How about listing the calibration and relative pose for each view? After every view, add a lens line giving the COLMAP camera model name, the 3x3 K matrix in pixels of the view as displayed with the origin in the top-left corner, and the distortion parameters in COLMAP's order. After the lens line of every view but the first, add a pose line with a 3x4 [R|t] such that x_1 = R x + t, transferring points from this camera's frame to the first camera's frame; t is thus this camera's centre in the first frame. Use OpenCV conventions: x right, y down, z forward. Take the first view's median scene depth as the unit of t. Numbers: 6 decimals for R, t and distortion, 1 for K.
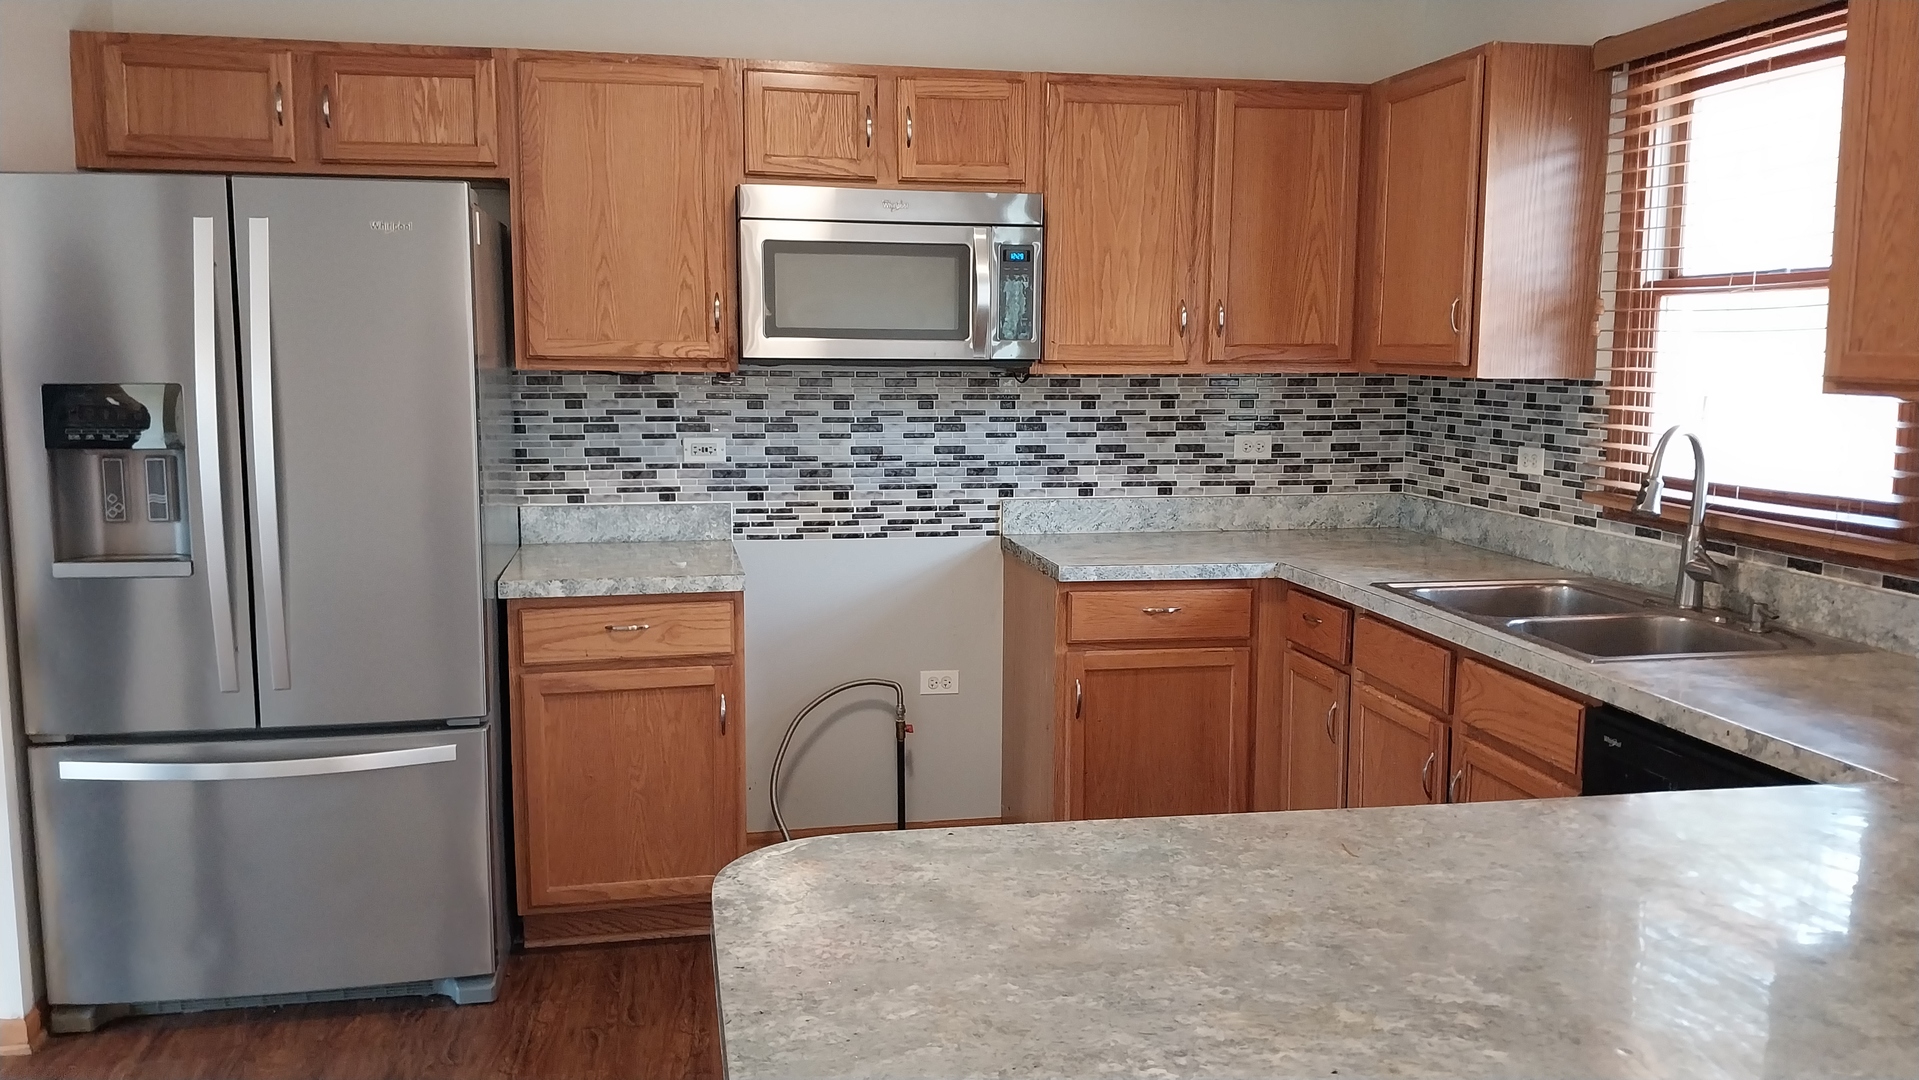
lens RADIAL K [[1494.2, 0, 965.5], [0, 1494.2, 560.7], [0, 0, 1]] dist [0.079711, -0.123062]
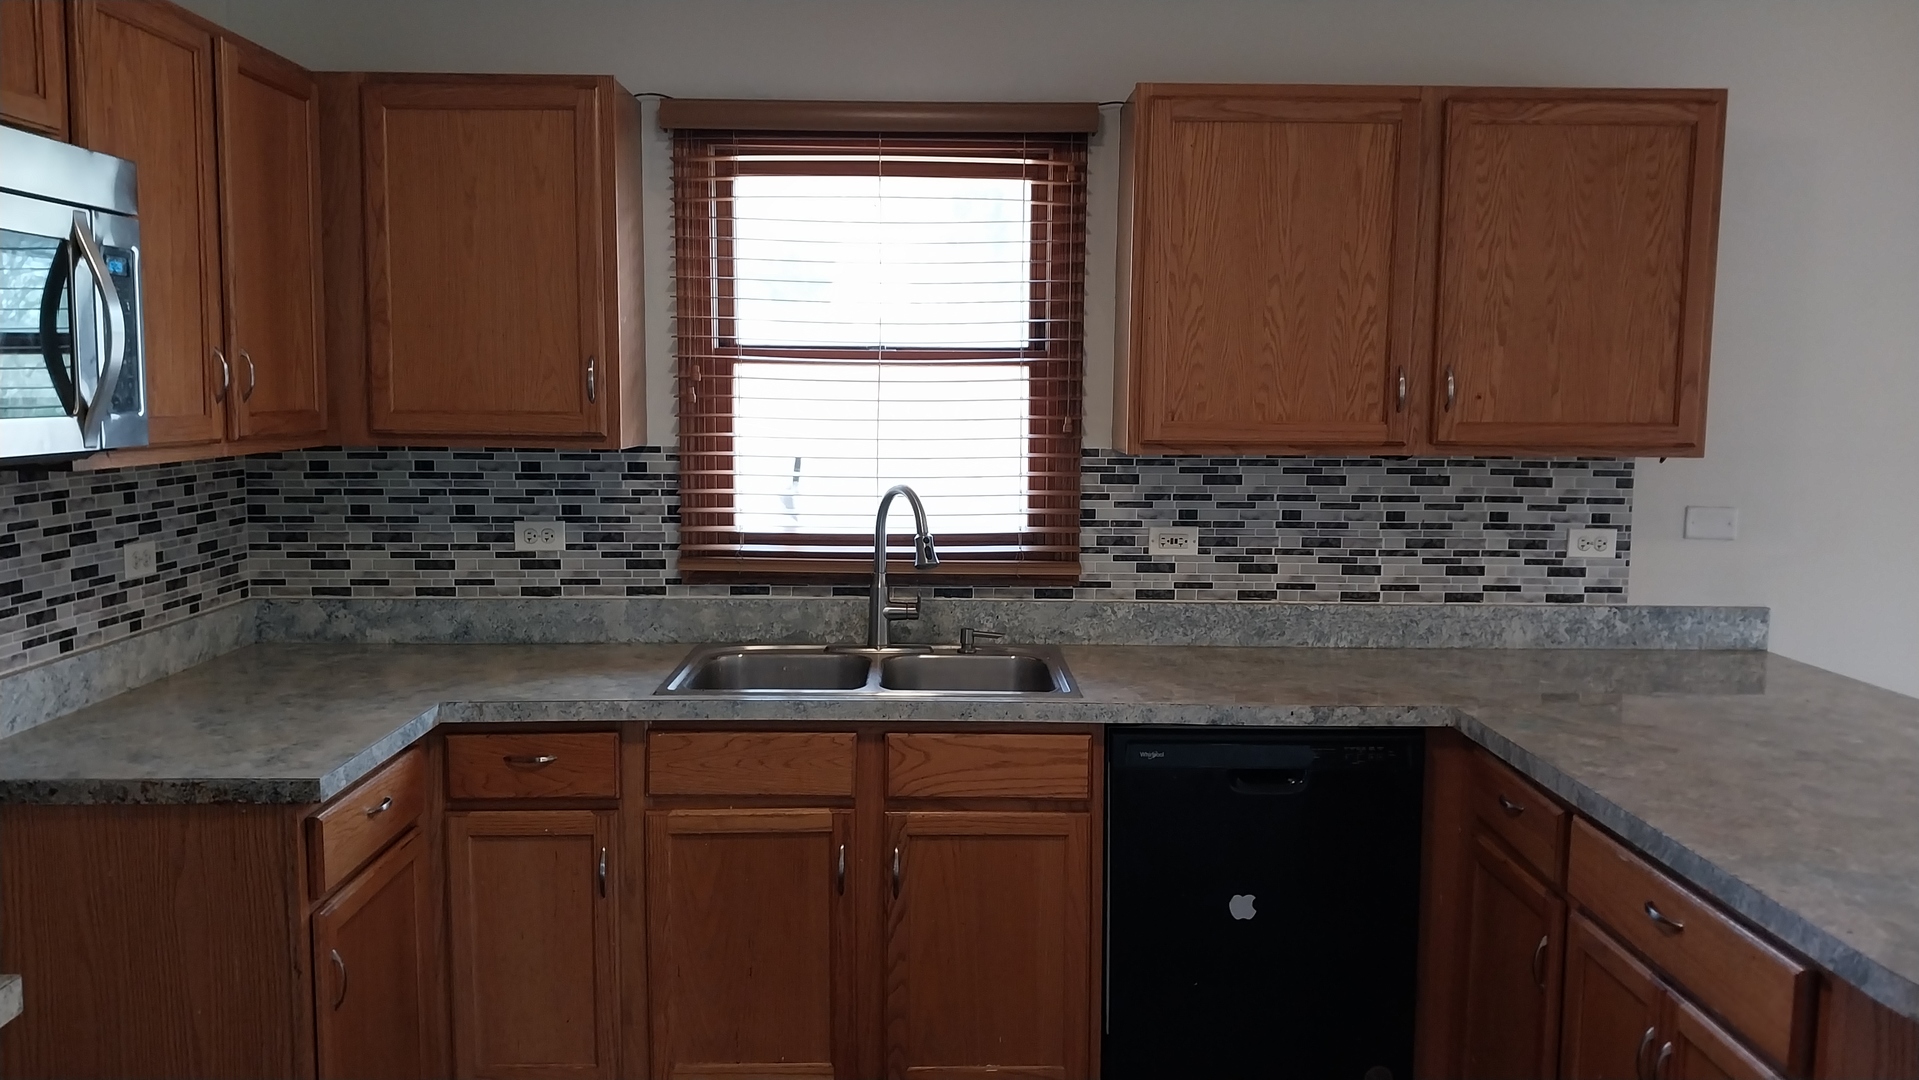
lens RADIAL K [[1494.2, 0, 943.0], [0, 1494.2, 529.9], [0, 0, 1]] dist [0.079711, -0.123062]
pose [[0.183451, -0.096445, 0.978286, -0.478437], [0.135463, 0.988162, 0.072016, -0.105029], [-0.973651, 0.119310, 0.194344, 0.604111]]
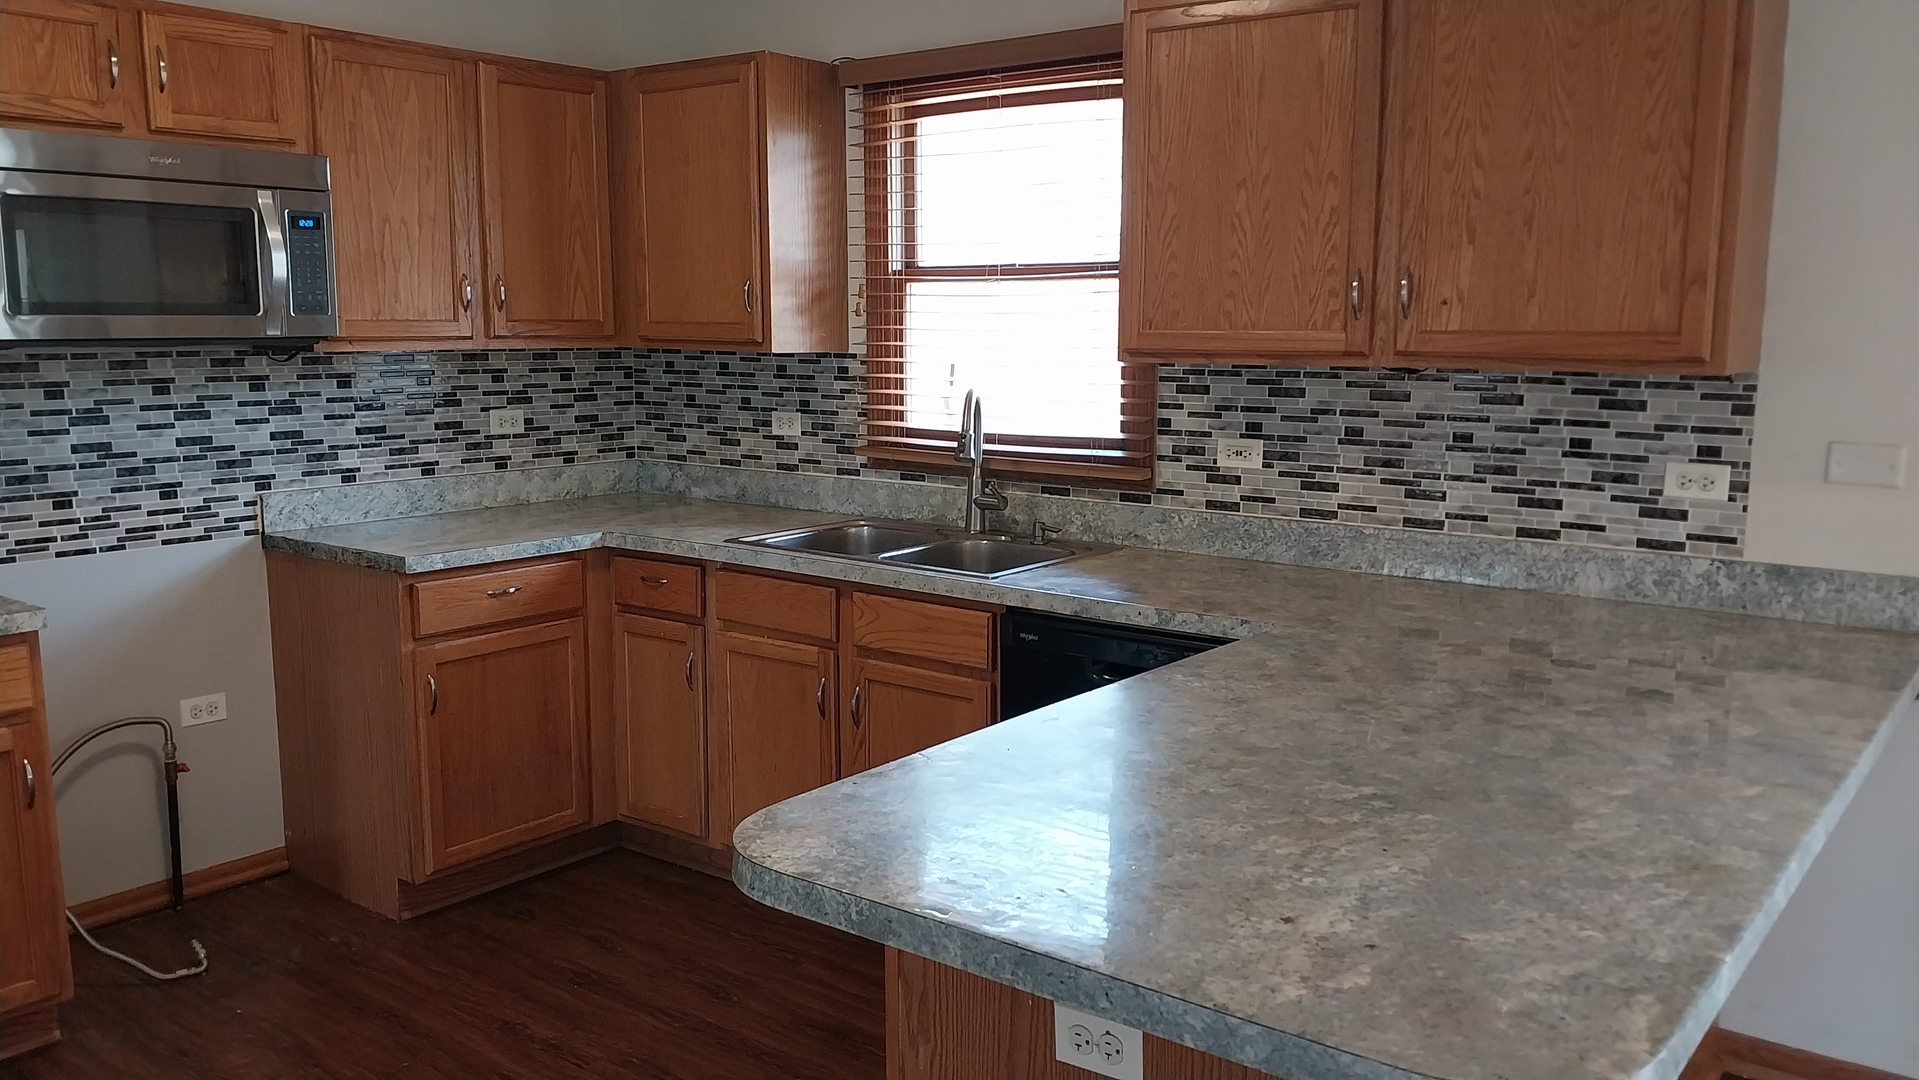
lens RADIAL K [[1494.2, 0, 954.8], [0, 1494.2, 542.0], [0, 0, 1]] dist [0.079711, -0.123062]
pose [[0.755285, -0.100825, 0.647595, -0.282917], [0.095107, 0.994498, 0.043912, -0.014311], [-0.648460, 0.028425, 0.760718, 0.053767]]
